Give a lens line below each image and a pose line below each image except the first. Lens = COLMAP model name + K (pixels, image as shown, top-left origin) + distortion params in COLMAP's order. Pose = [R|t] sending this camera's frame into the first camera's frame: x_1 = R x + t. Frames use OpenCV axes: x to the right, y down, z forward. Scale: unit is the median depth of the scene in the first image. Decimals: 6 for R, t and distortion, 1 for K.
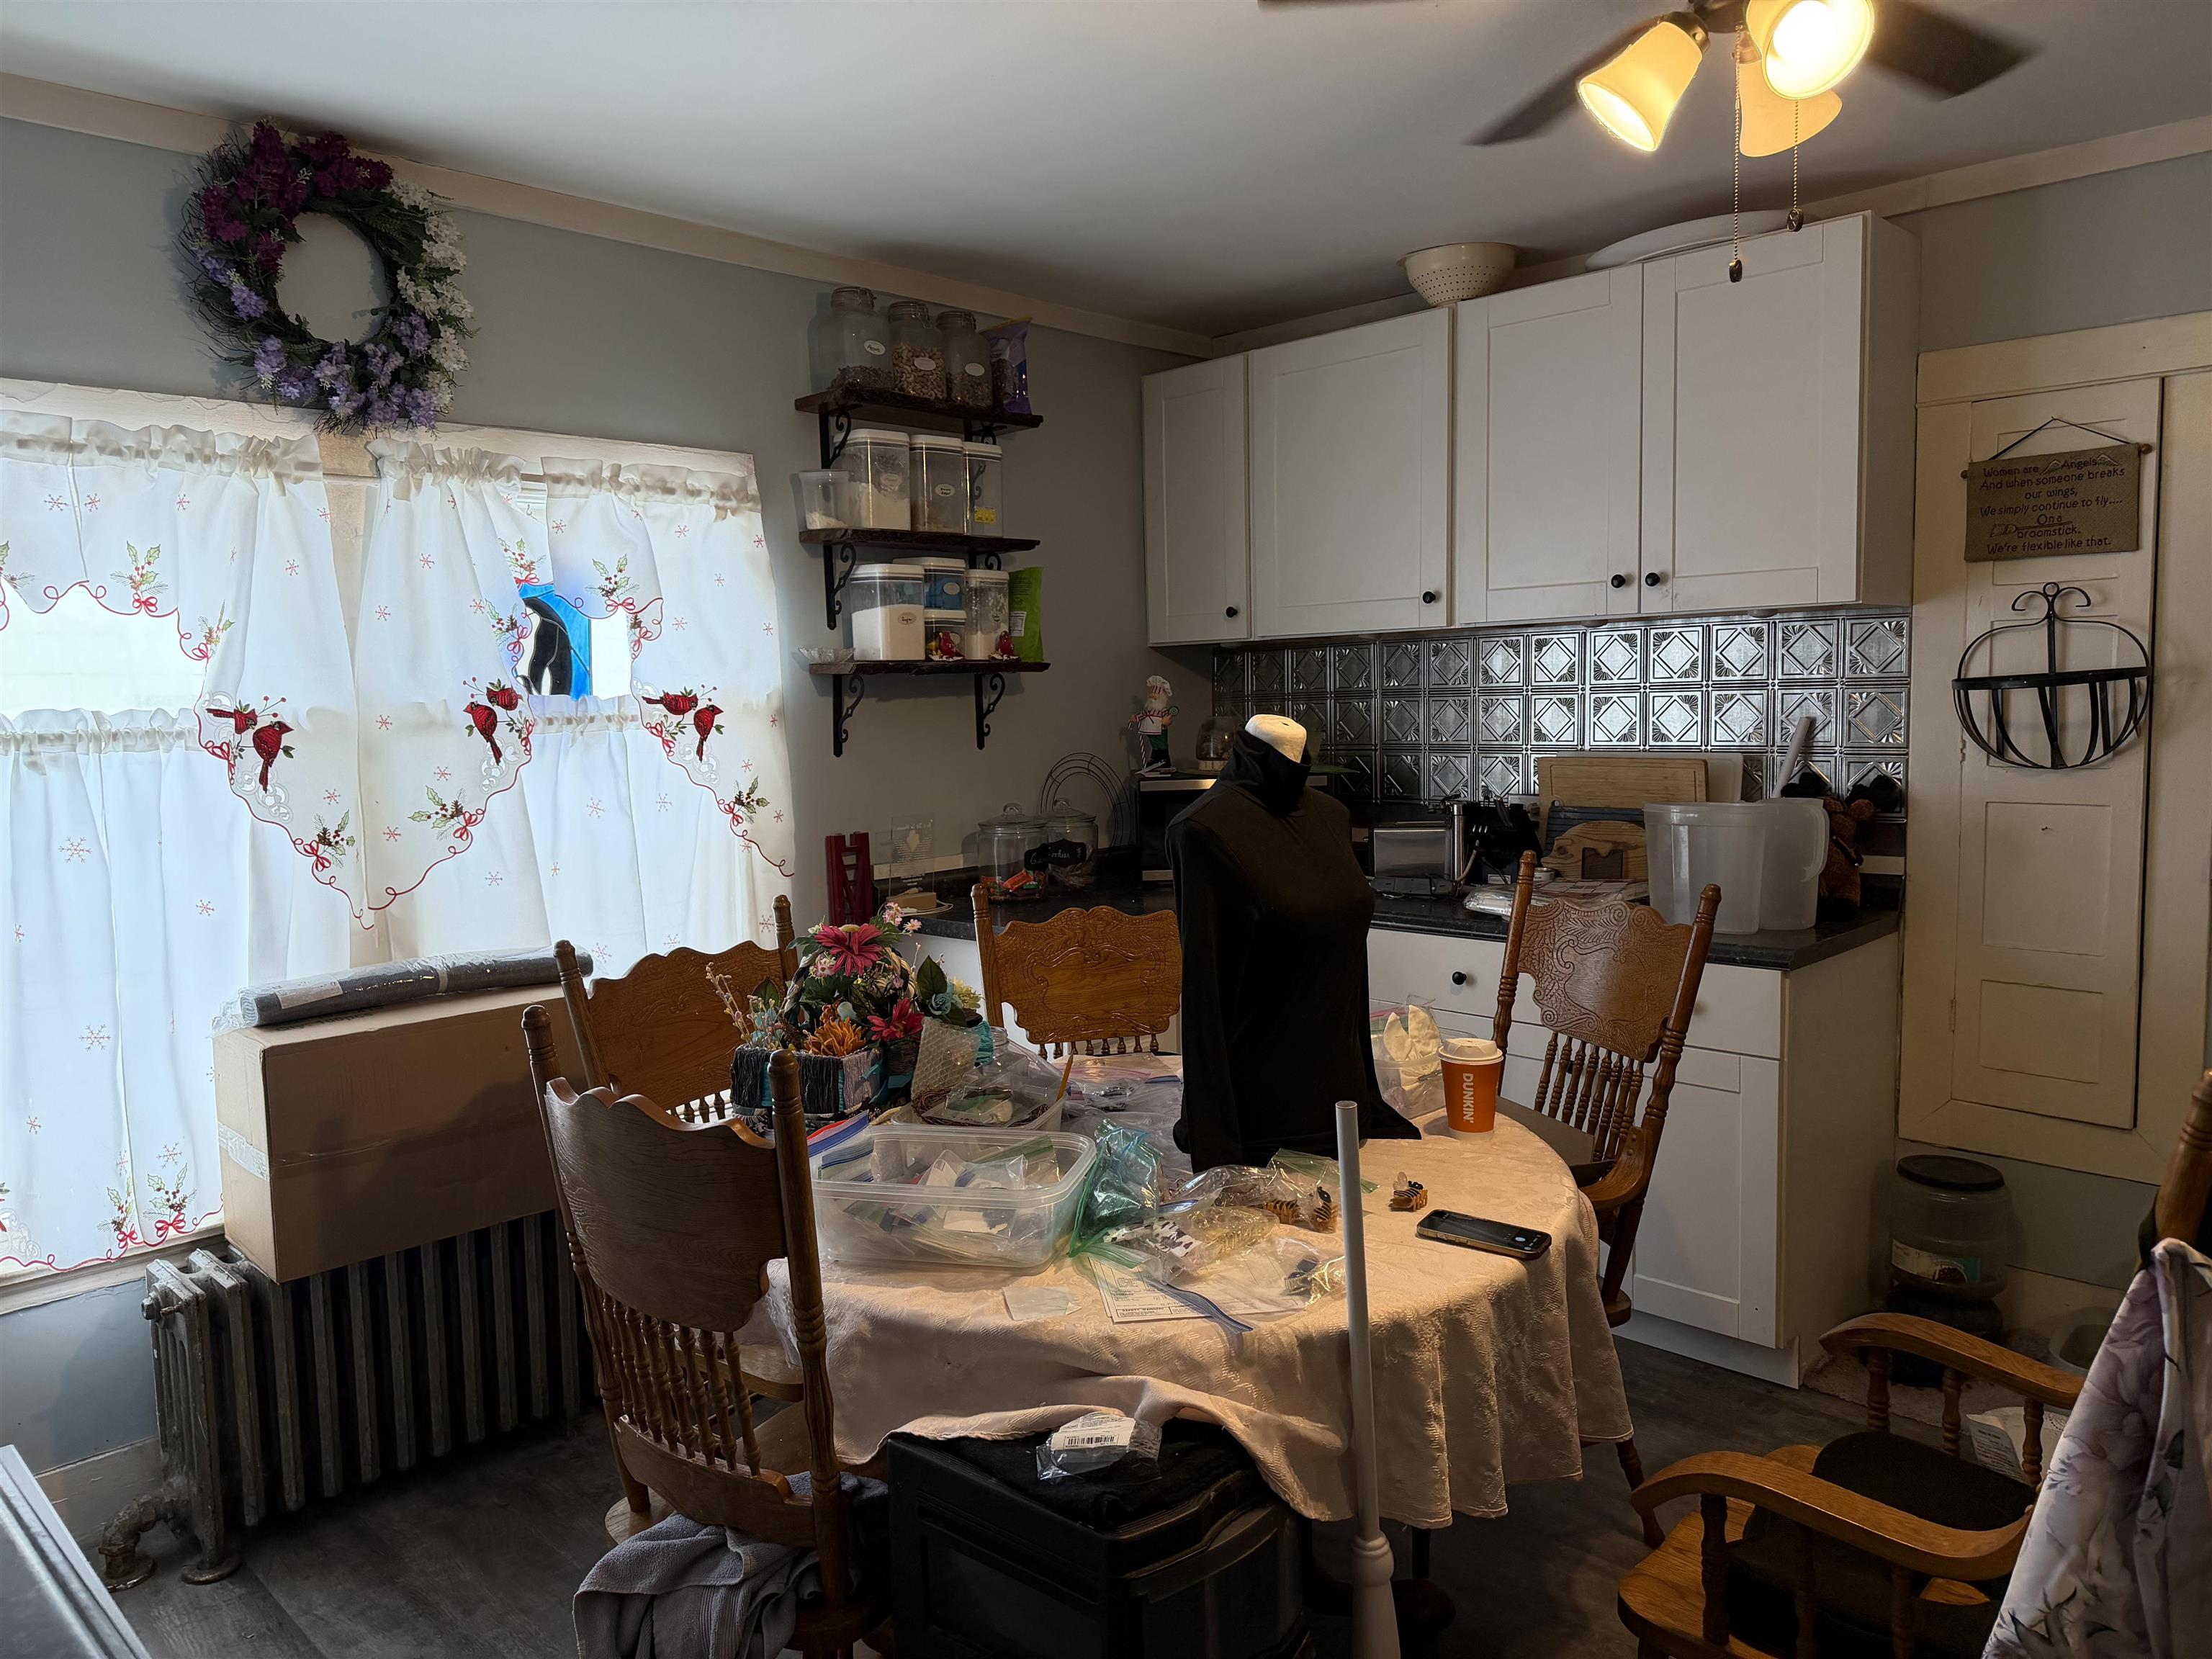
lens RADIAL K [[1540.3, 0, 1101.6], [0, 1540.3, 839.3], [0, 0, 1]] dist [0.172851, -0.344280]
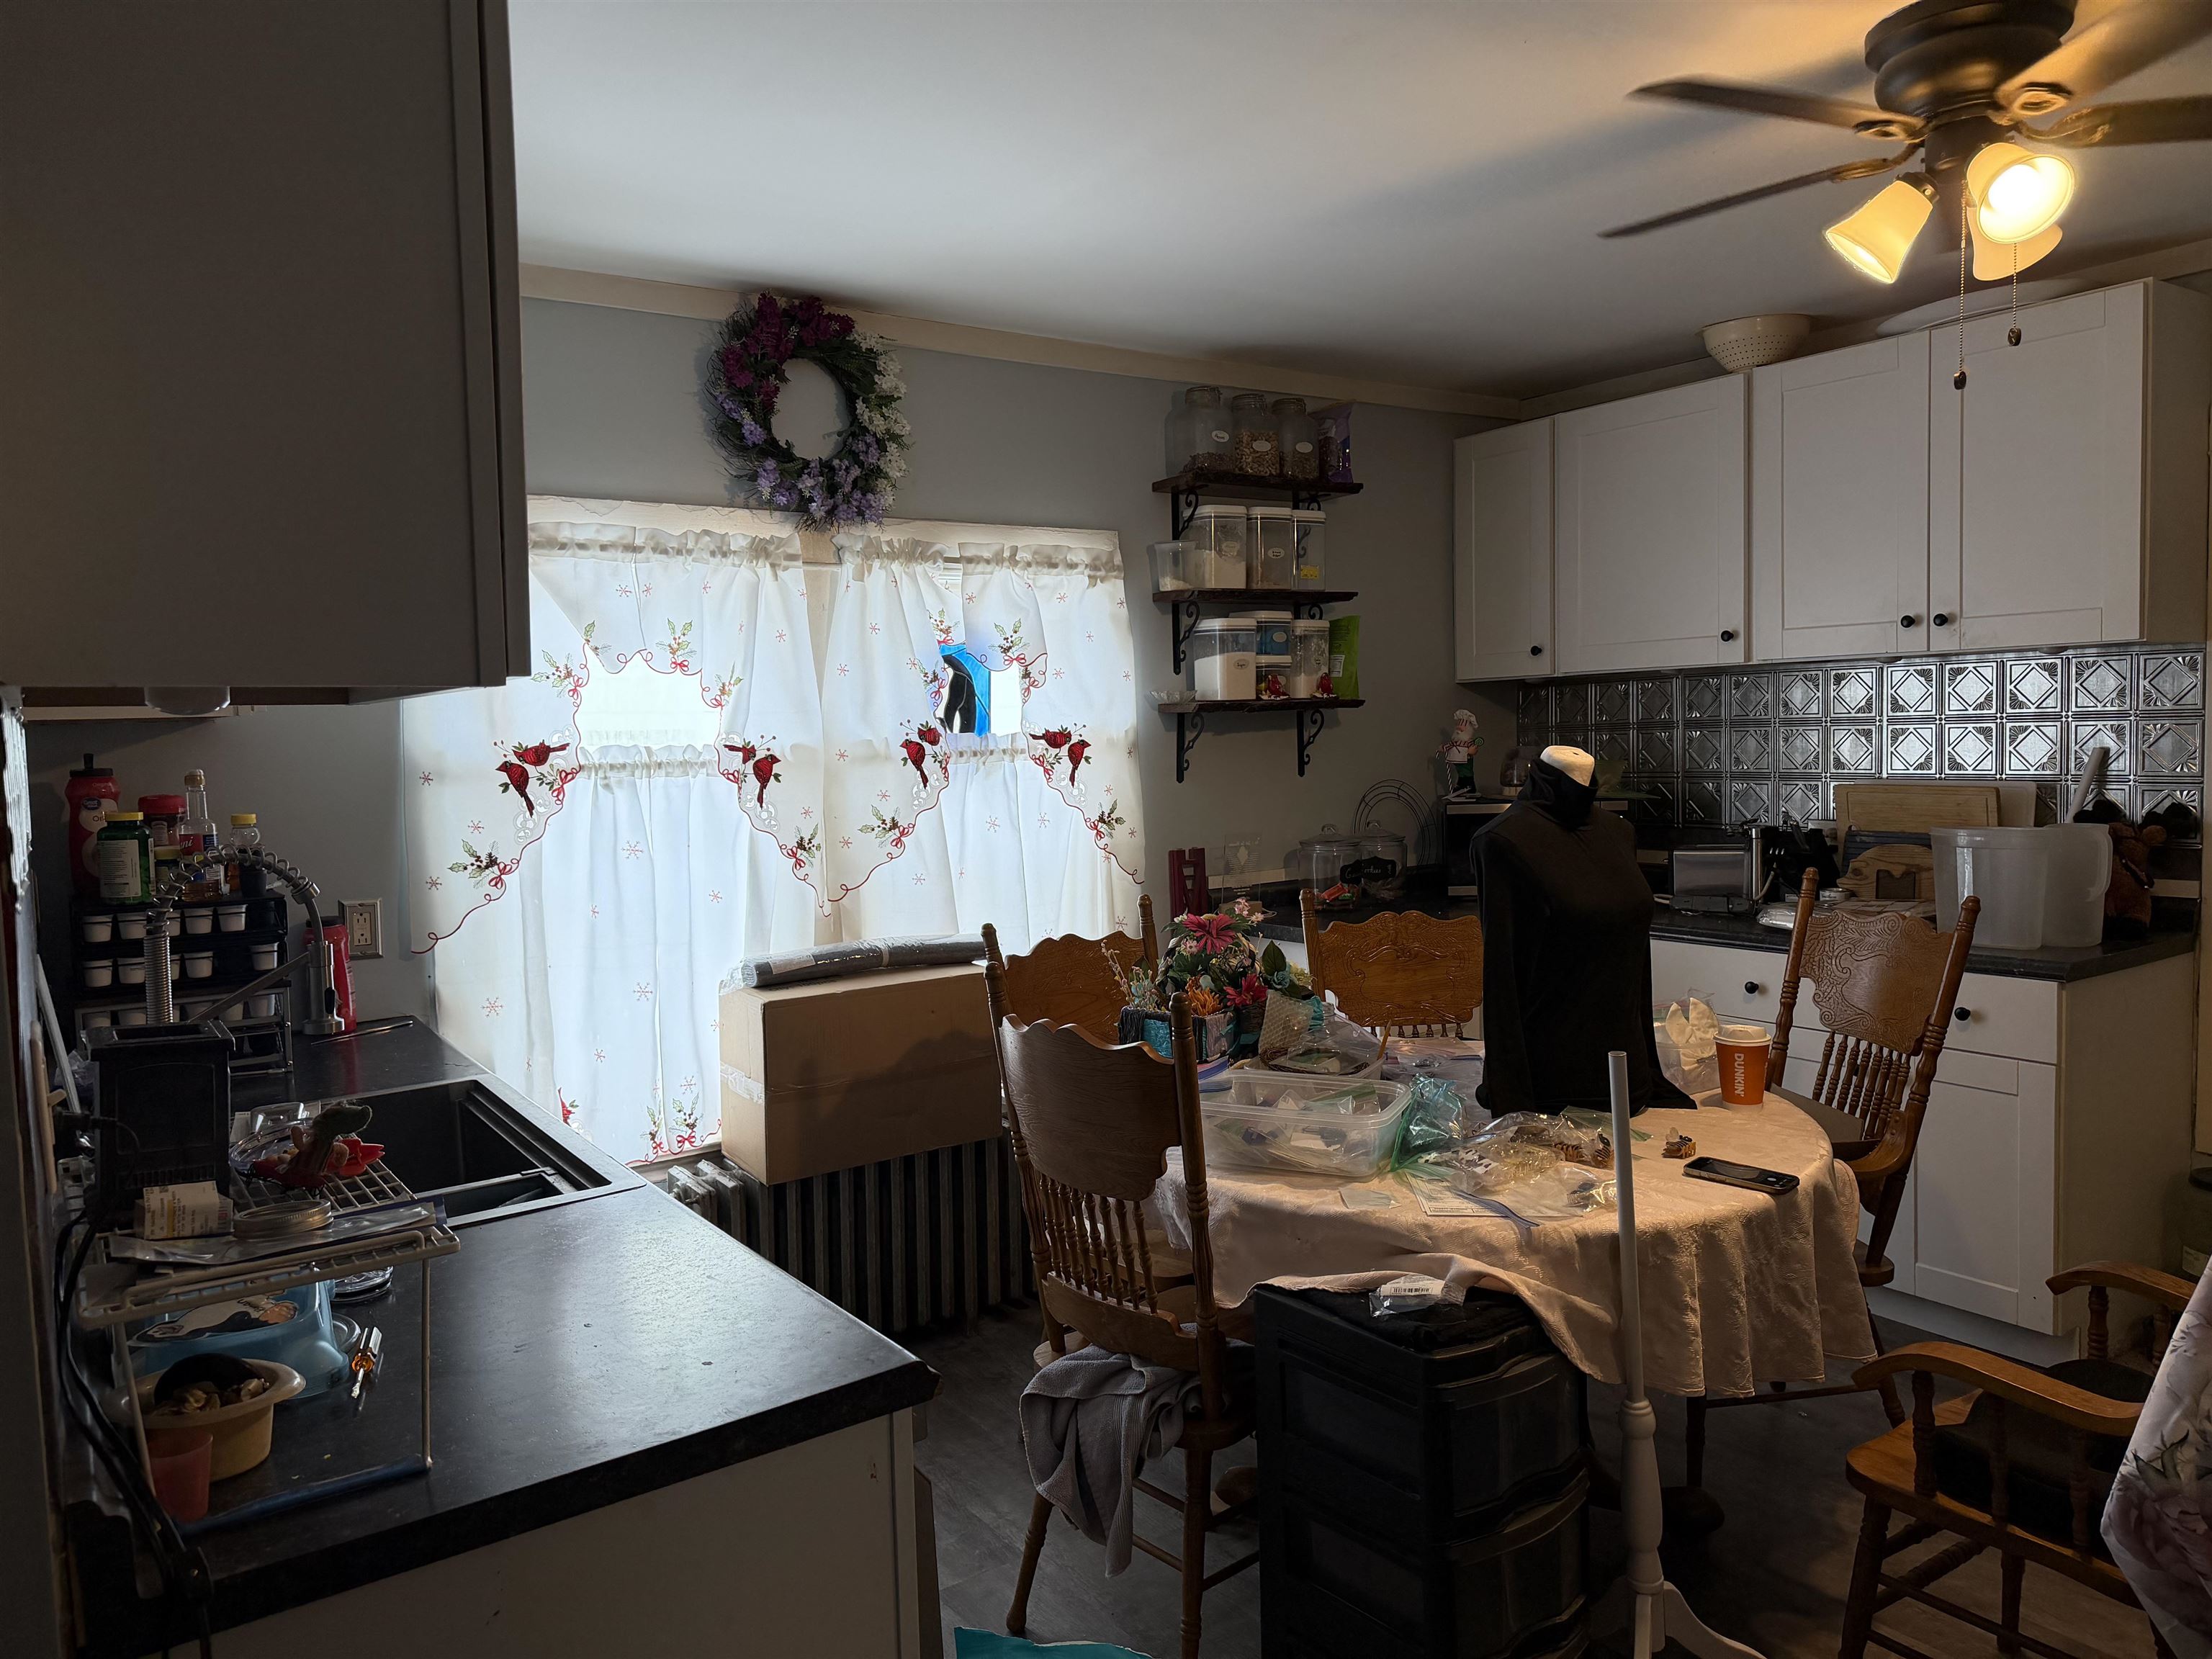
lens RADIAL K [[1553.4, 0, 1098.1], [0, 1553.4, 836.9], [0, 0, 1]] dist [0.160225, -0.281412]
pose [[0.981544, 0.009156, -0.191016, -0.007567], [-0.013136, 0.999722, -0.019582, 0.013216], [0.190784, 0.021730, 0.981392, -0.190795]]
